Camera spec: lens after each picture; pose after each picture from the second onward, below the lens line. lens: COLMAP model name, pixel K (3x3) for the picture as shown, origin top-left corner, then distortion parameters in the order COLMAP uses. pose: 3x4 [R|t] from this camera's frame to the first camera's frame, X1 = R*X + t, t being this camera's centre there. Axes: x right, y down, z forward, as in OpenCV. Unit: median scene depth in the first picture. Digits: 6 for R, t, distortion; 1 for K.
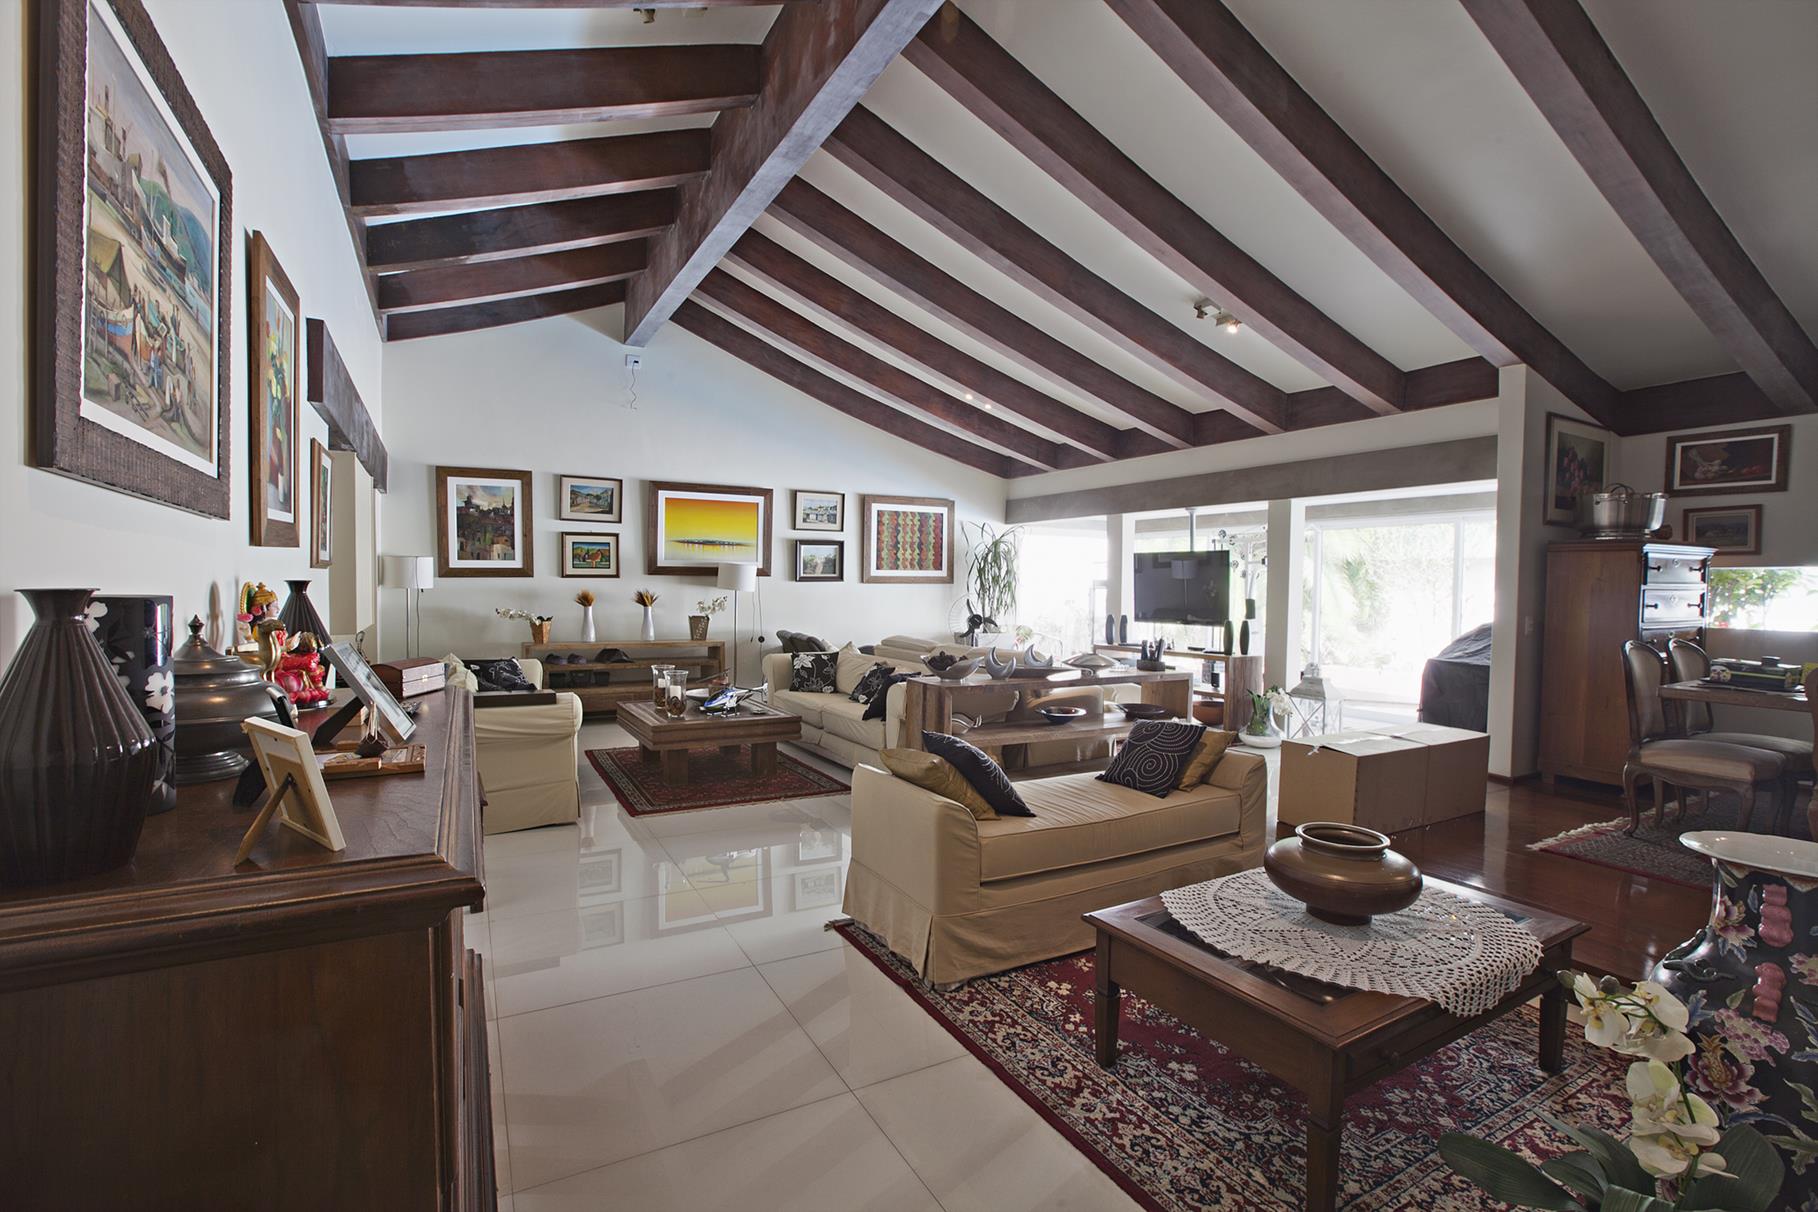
lens RADIAL K [[822.0, 0, 911.2], [0, 822.0, 611.8], [0, 0, 1]] dist [-0.057509, 0.000233]
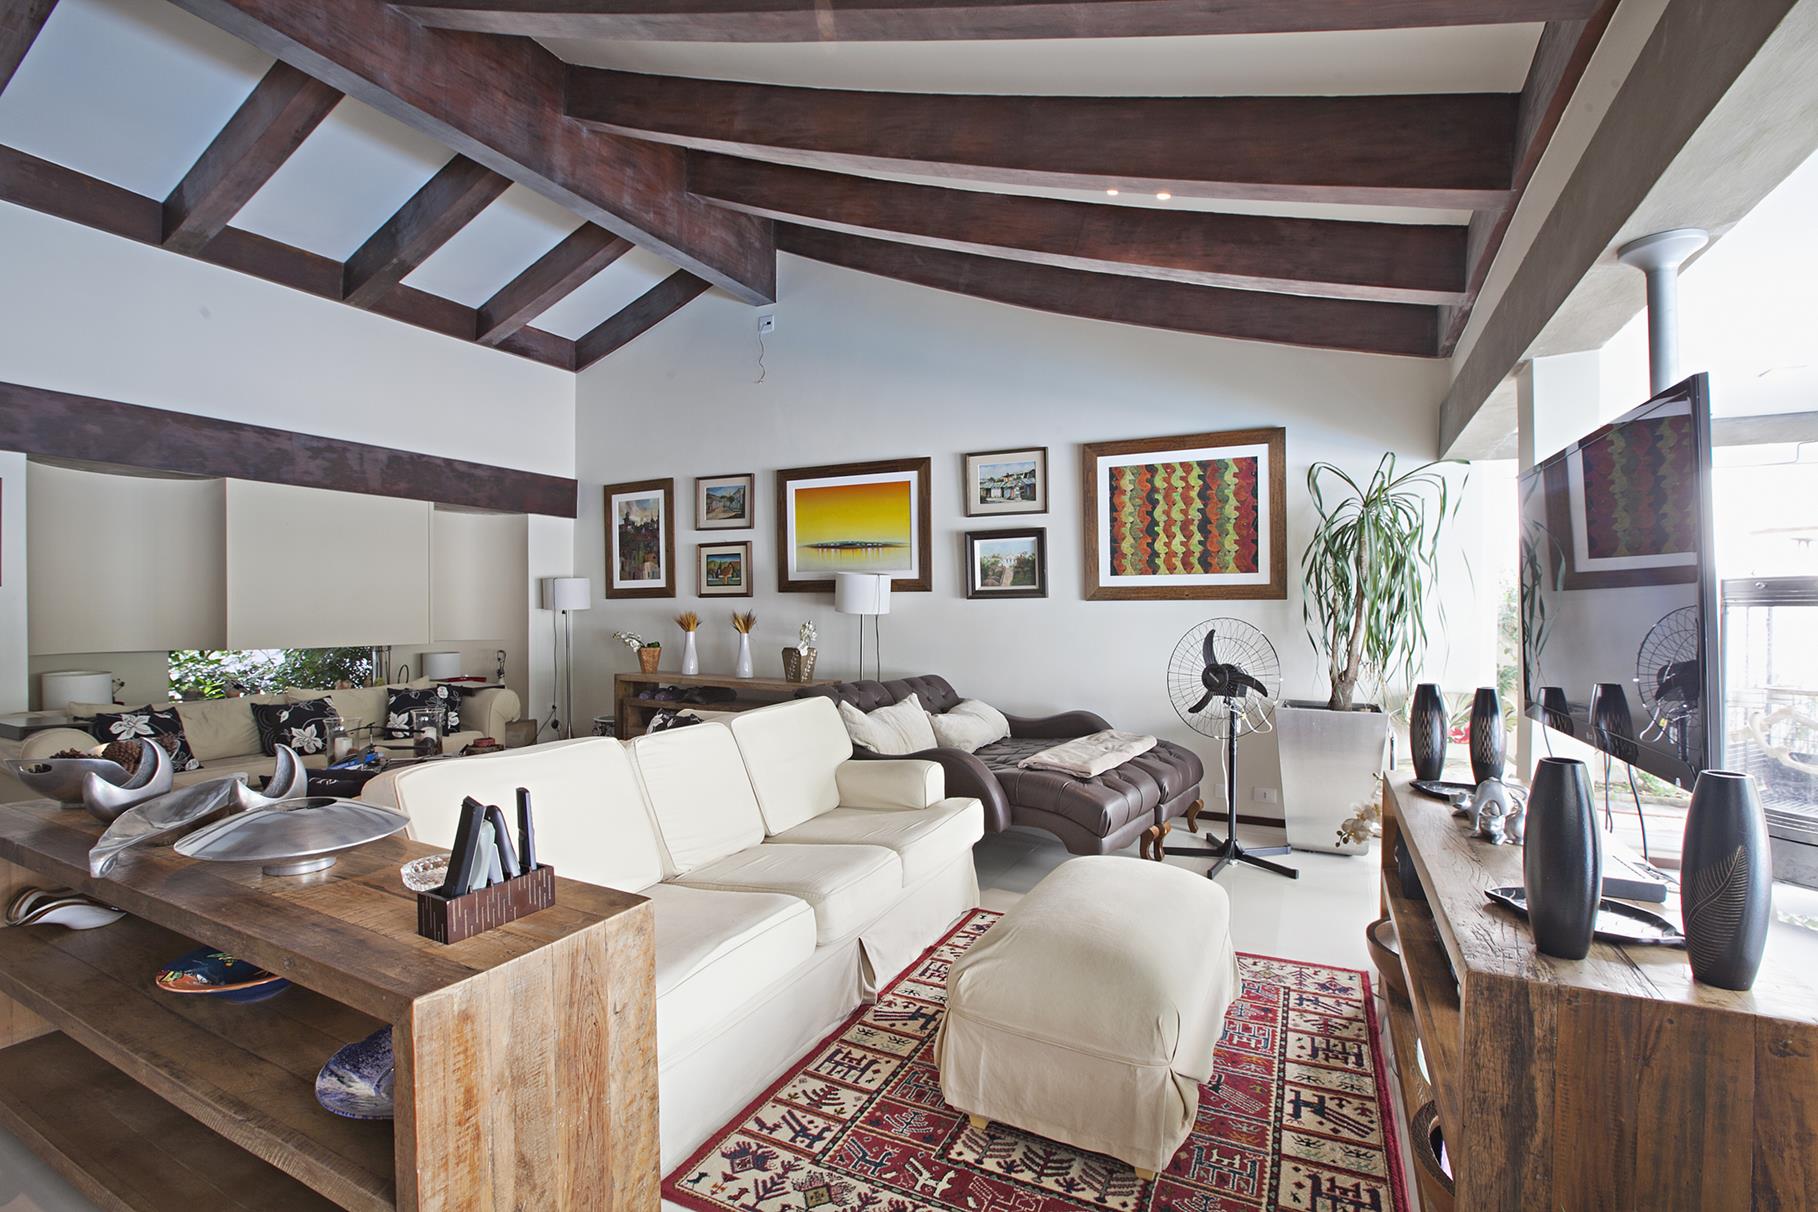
lens RADIAL K [[822.0, 0, 911.2], [0, 822.0, 611.8], [0, 0, 1]] dist [-0.057509, 0.000233]
pose [[0.565936, -0.006906, -0.824420, 0.372082], [-0.027134, 0.999267, -0.026998, -0.009277], [0.824003, 0.037649, 0.565334, 0.644611]]
